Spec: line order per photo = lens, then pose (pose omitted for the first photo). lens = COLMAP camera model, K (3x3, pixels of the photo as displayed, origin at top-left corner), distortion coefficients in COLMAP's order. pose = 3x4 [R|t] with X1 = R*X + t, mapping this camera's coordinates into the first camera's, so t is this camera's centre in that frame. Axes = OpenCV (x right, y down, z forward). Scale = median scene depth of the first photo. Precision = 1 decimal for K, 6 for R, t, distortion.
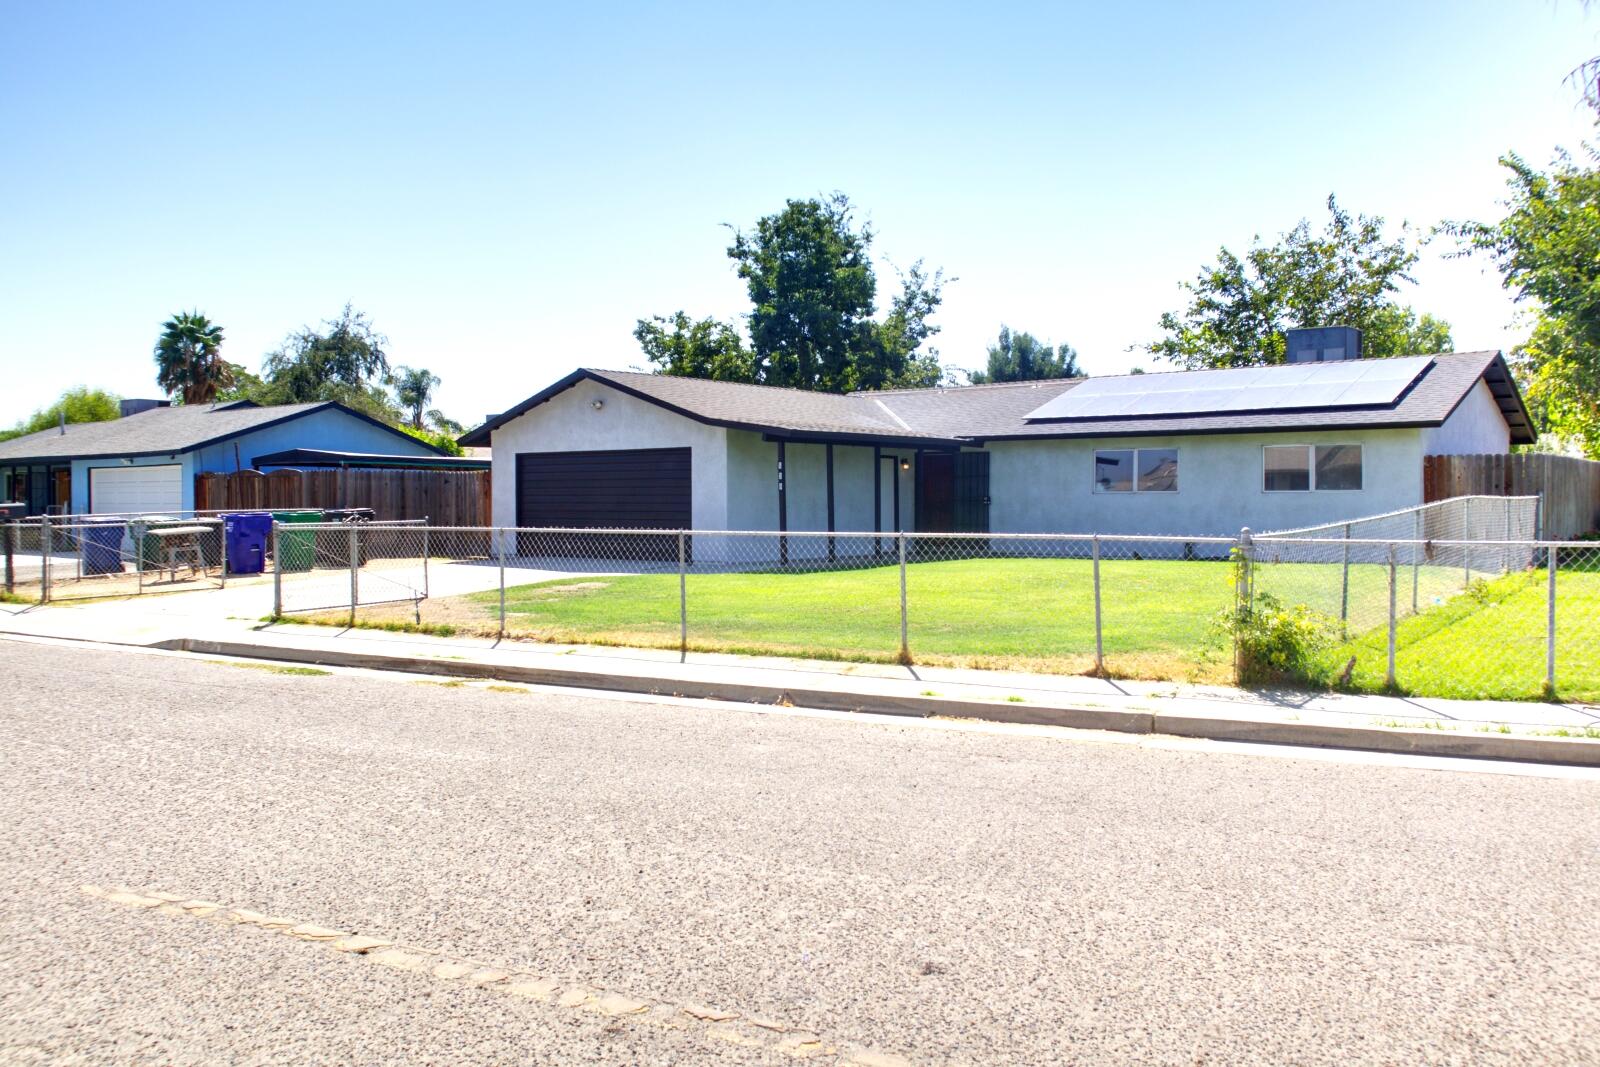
lens RADIAL K [[1324.3, 0, 798.2], [0, 1324.3, 511.7], [0, 0, 1]] dist [0.011401, 0.000988]
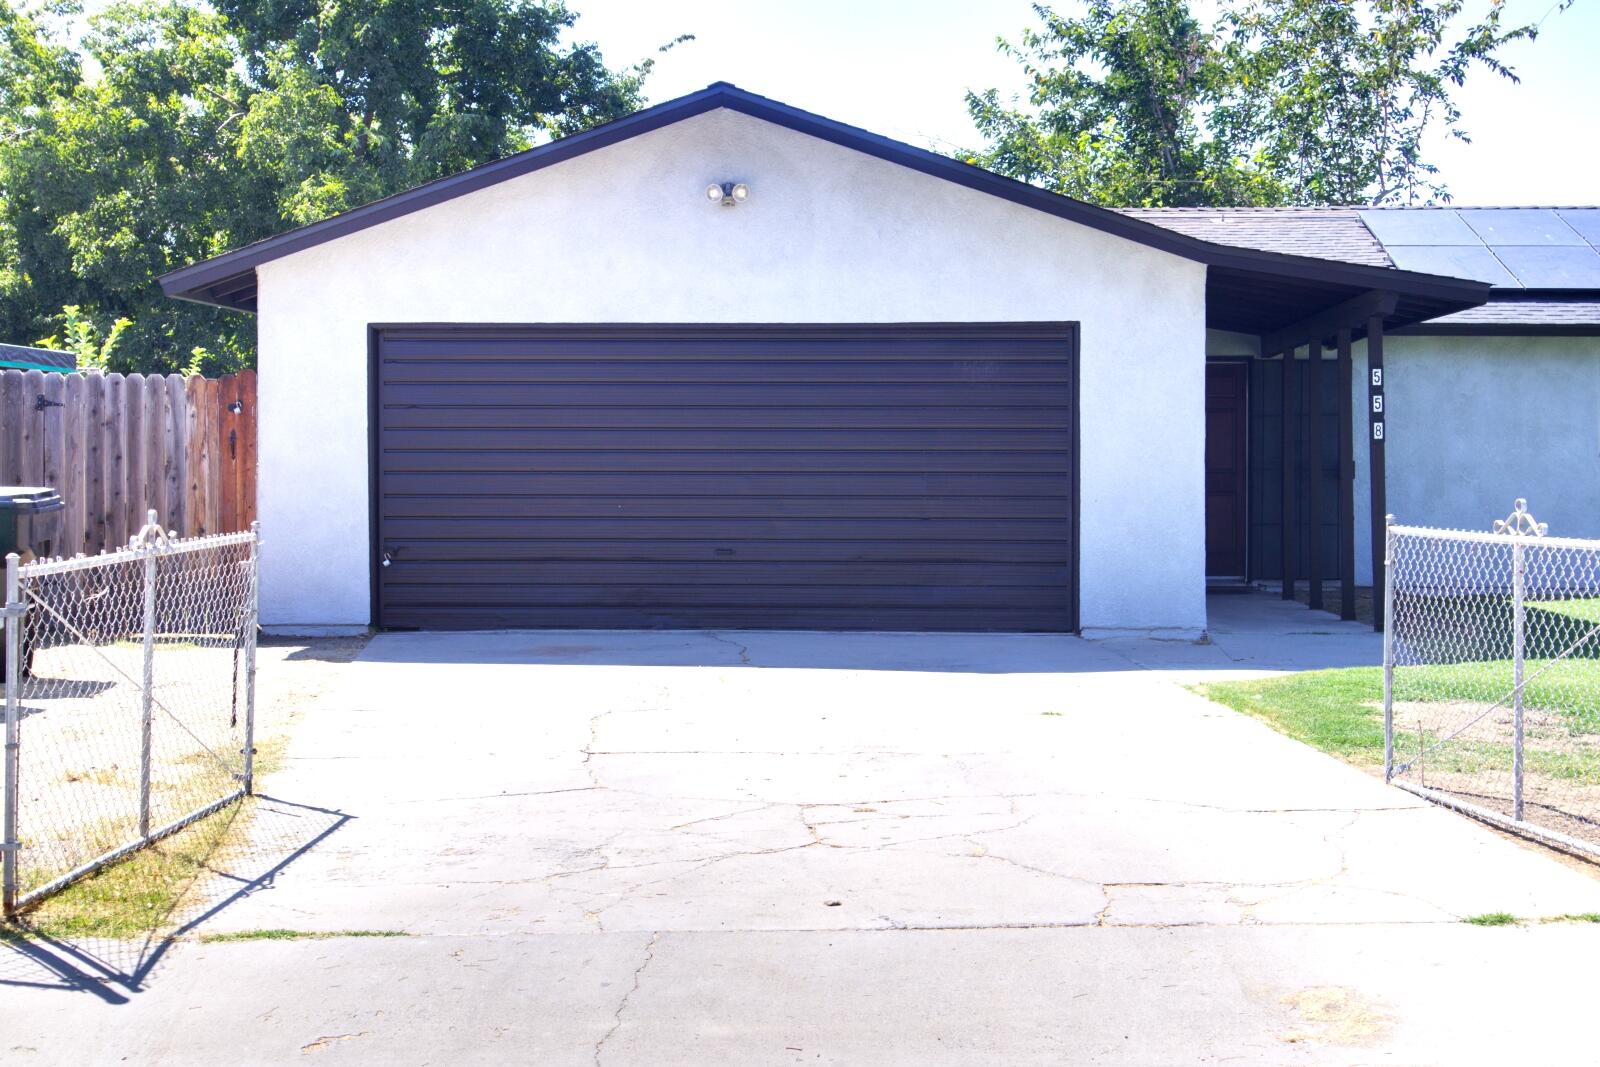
lens RADIAL K [[2529.4, 0, 800.0], [0, 2529.4, 533.5], [0, 0, 1]] dist [0.009137, -0.075186]
pose [[0.816367, -0.010215, 0.577443, -0.492536], [0.000788, 0.999862, 0.016573, -0.001314], [-0.577533, -0.013074, 0.816263, 0.411230]]
